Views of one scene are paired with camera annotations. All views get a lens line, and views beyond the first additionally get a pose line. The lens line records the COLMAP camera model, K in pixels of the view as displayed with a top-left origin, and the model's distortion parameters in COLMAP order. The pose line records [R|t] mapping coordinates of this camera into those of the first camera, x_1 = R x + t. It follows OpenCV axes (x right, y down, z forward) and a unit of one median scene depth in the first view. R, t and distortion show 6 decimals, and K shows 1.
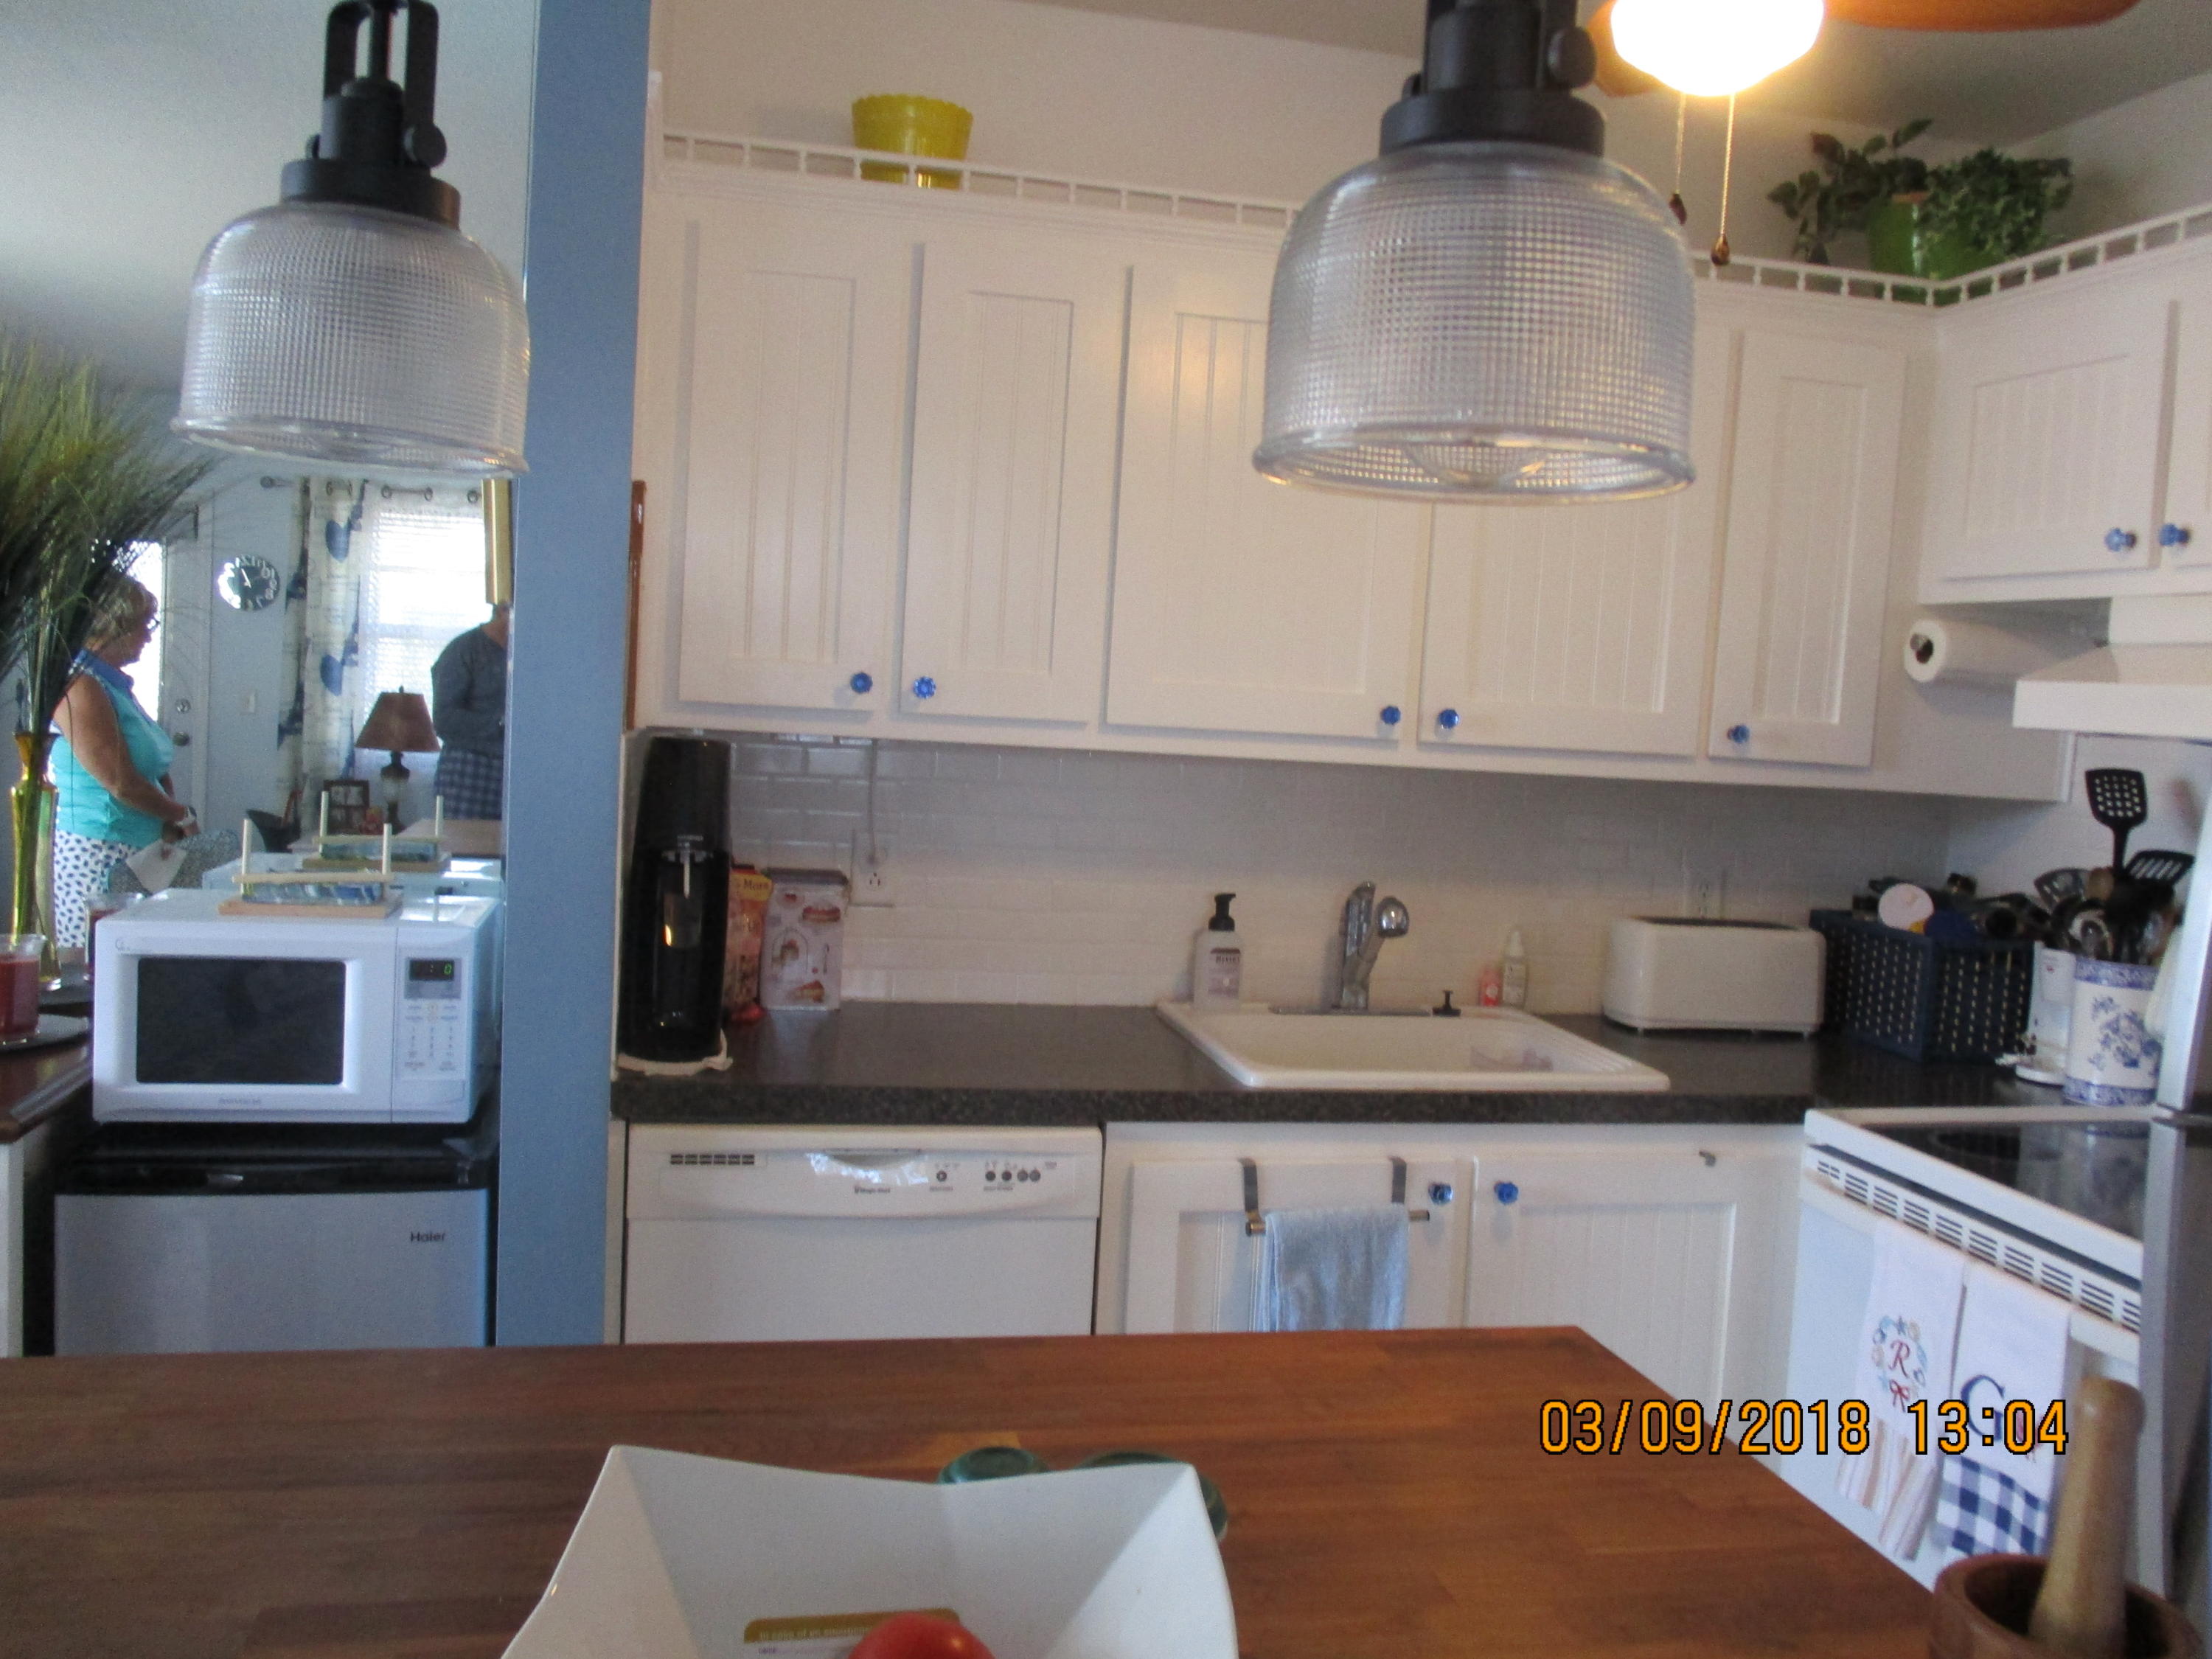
lens RADIAL K [[1895.3, 0, 1112.0], [0, 1895.3, 827.3], [0, 0, 1]] dist [-0.011265, -0.008354]
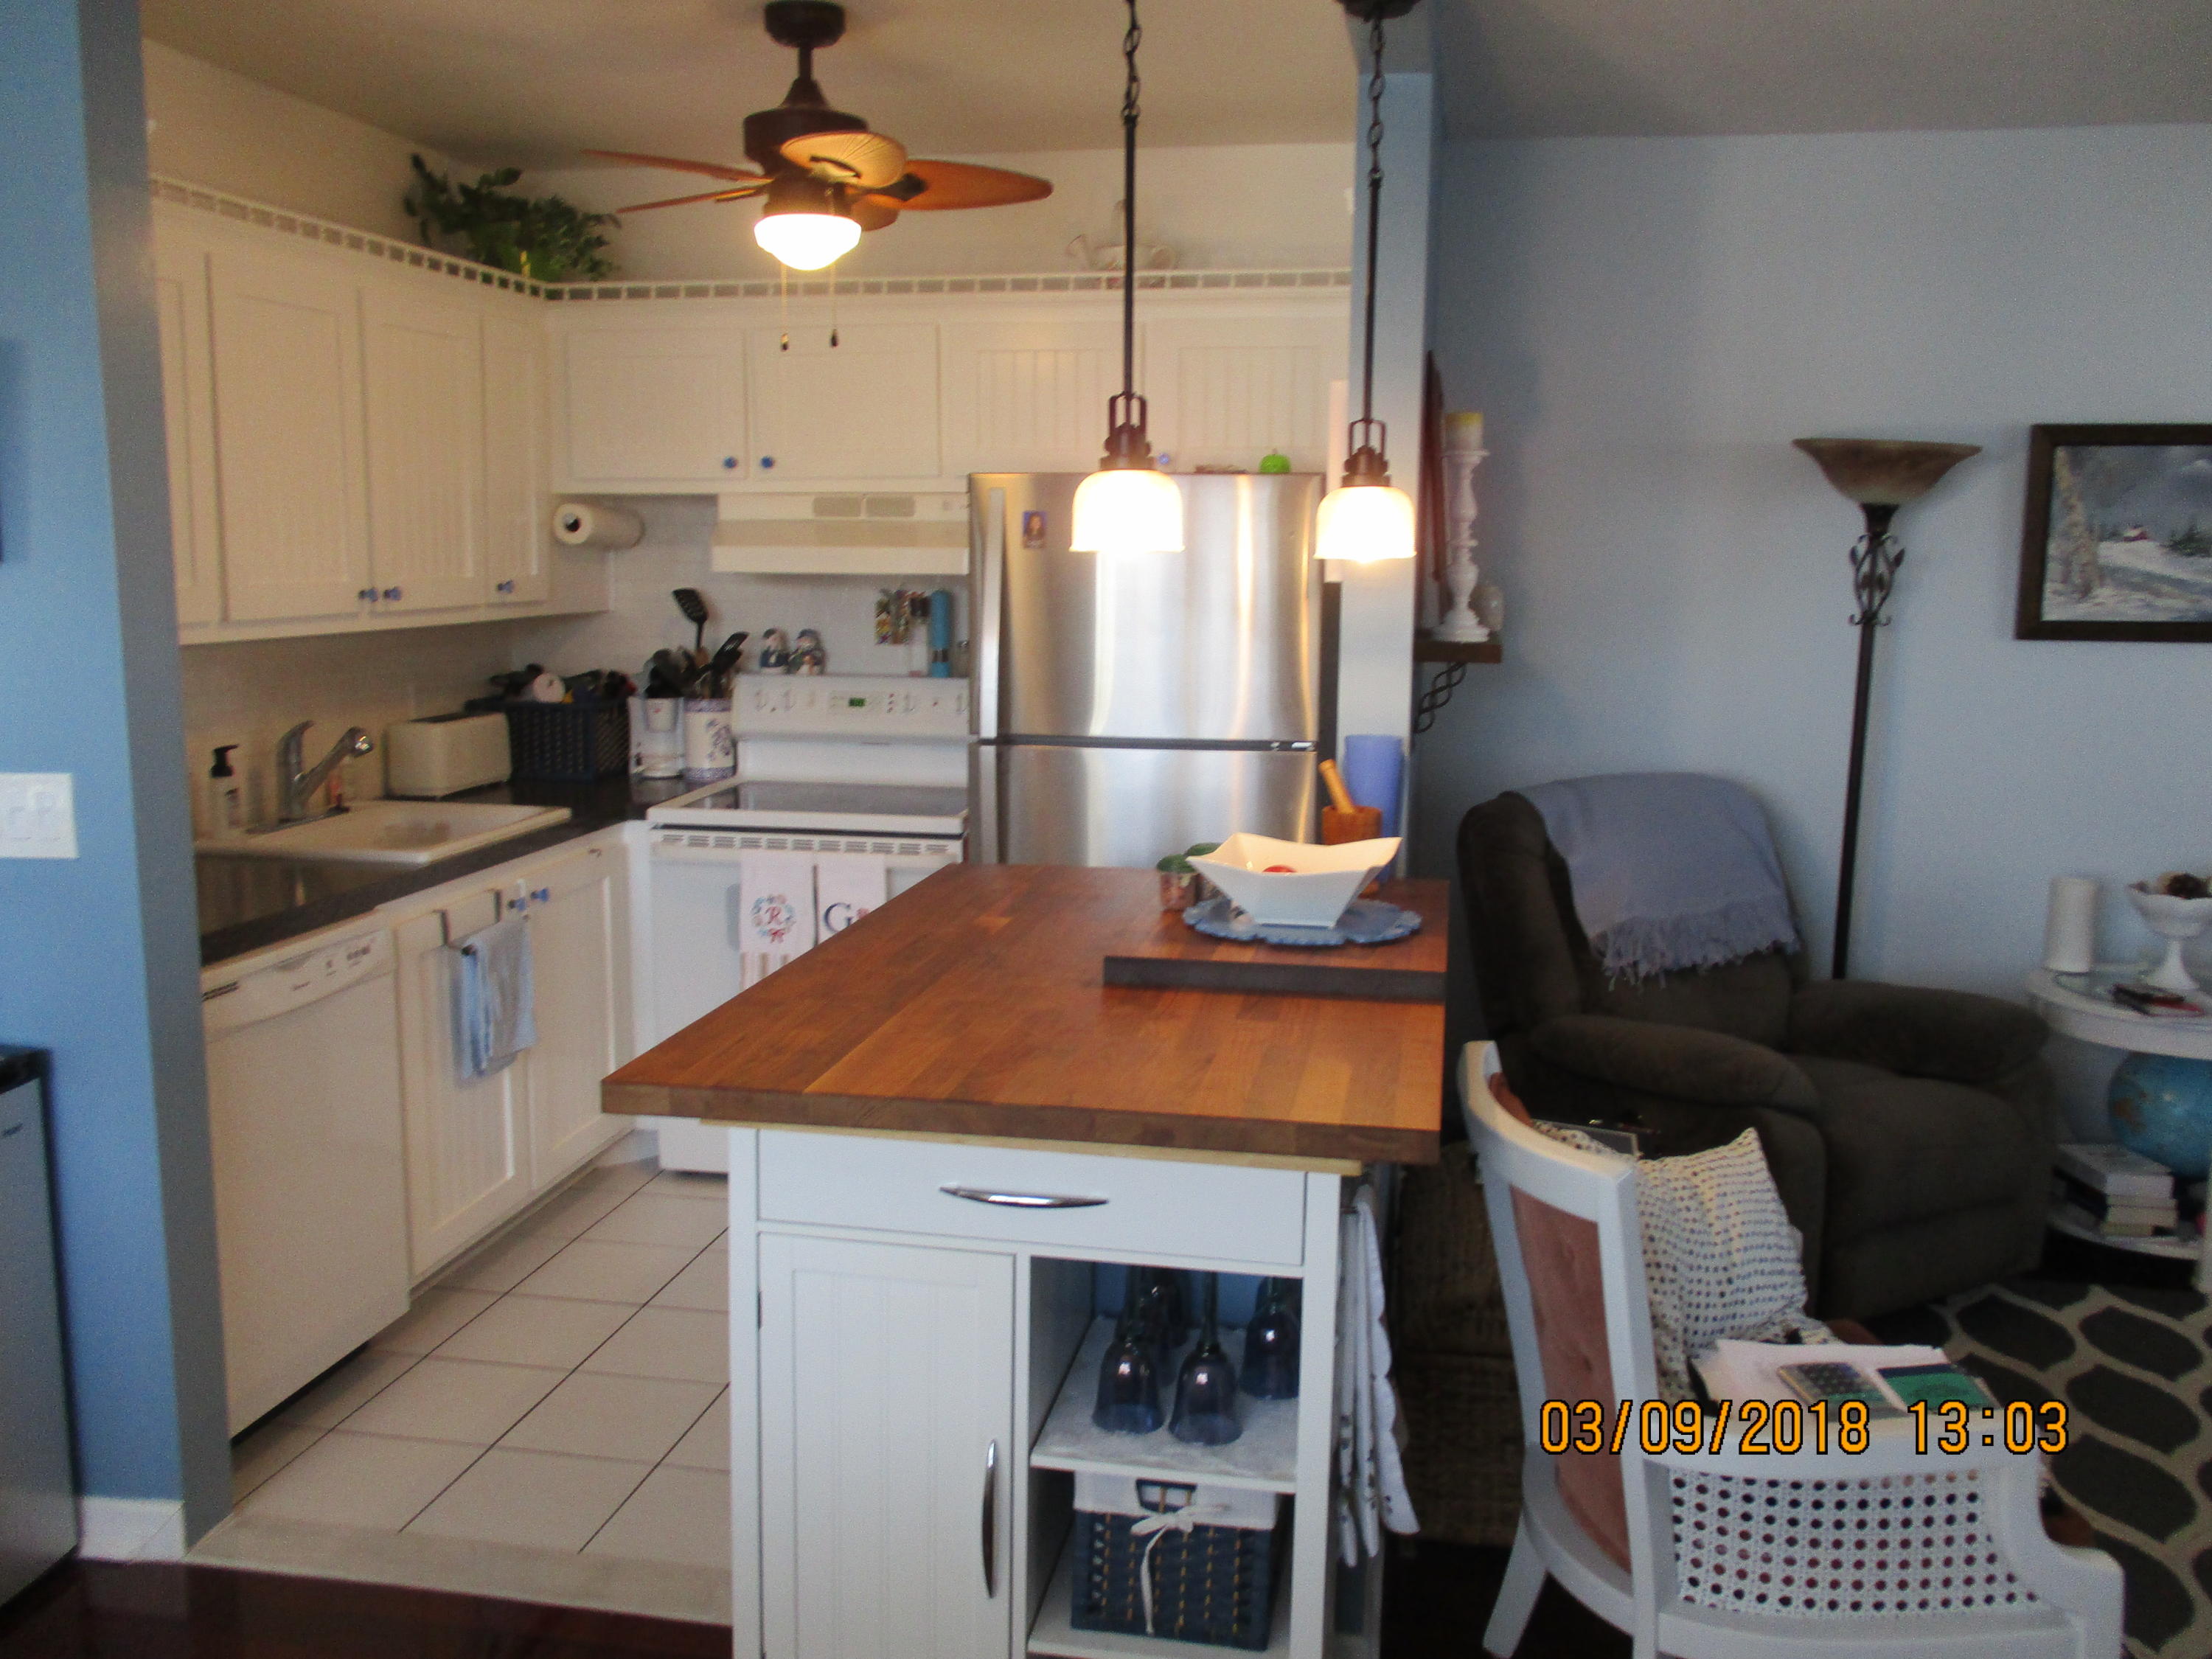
lens RADIAL K [[1926.5, 0, 1060.1], [0, 1926.5, 832.5], [0, 0, 1]] dist [-0.000062, 0.141061]
pose [[0.413753, -0.198398, 0.888508, -0.966835], [0.096561, 0.980024, 0.173868, -0.088335], [-0.905254, 0.013857, 0.424645, -0.058117]]
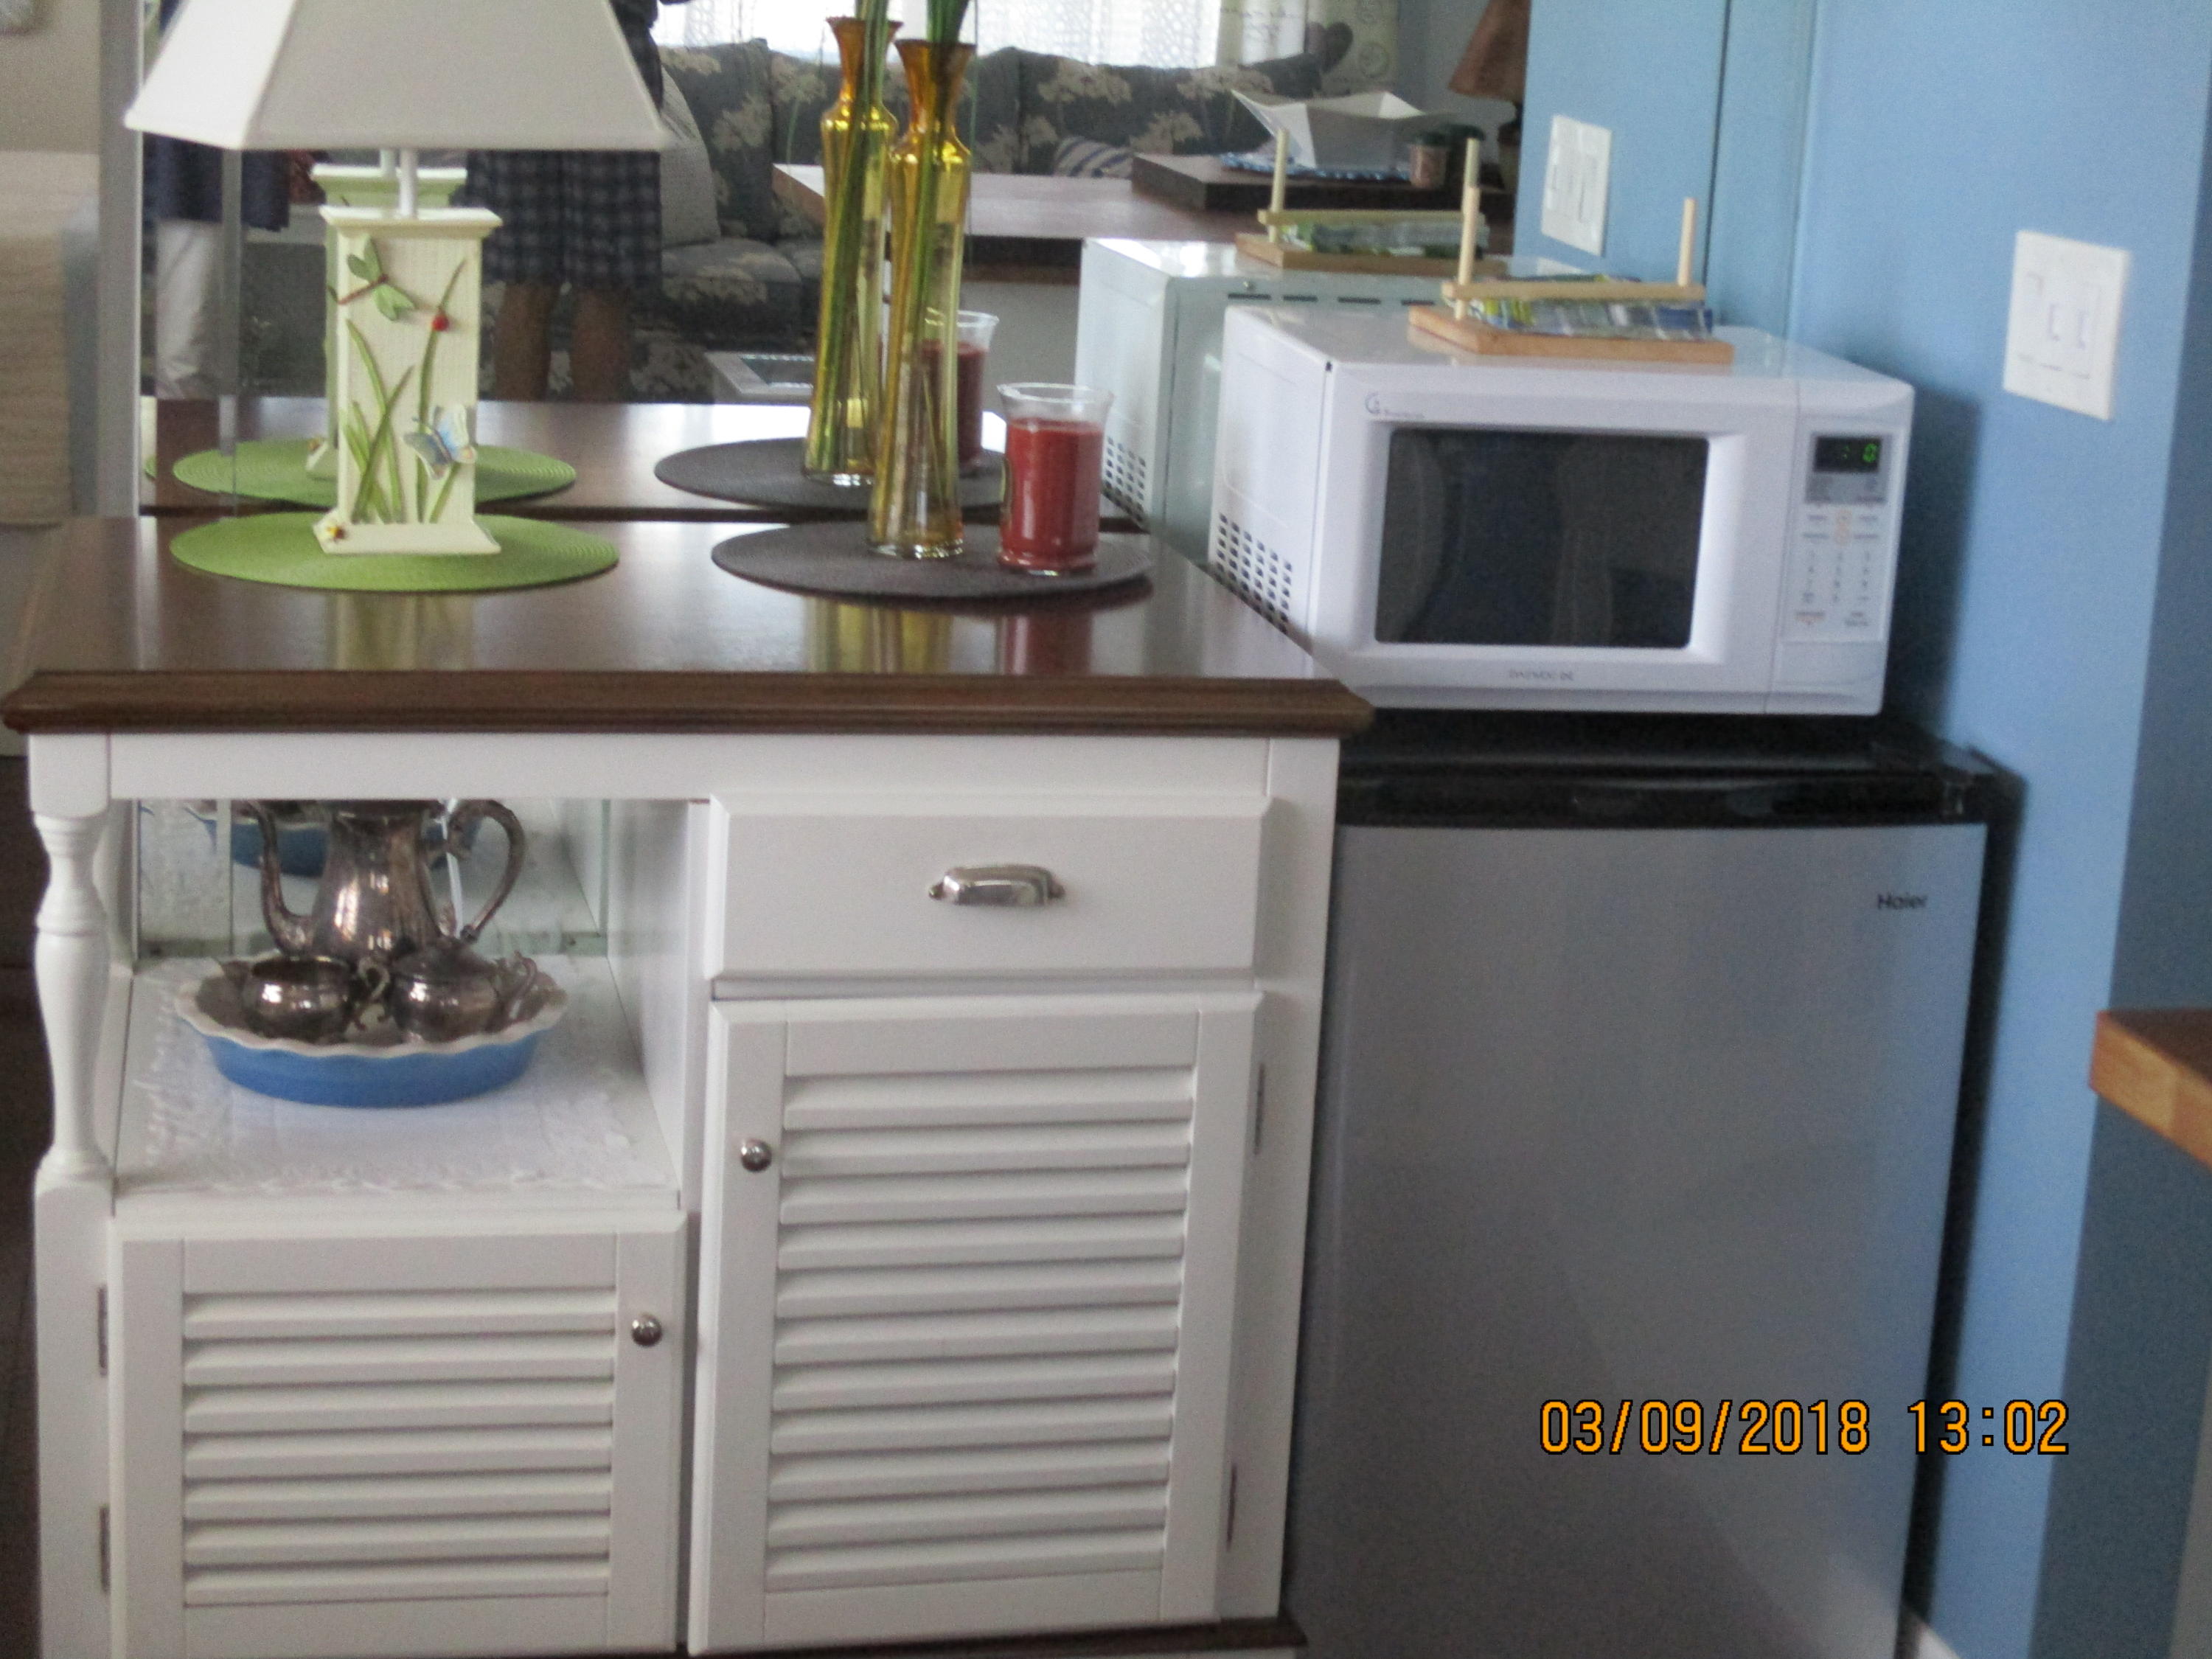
lens RADIAL K [[3980.1, 0, 1168.3], [0, 3980.1, 721.5], [0, 0, 1]] dist [-0.191772, -0.019311]
pose [[0.999818, 0.006861, 0.017779, -0.539035], [-0.009248, 0.990407, 0.137872, -0.008158], [-0.016663, -0.138011, 0.990291, -0.194817]]
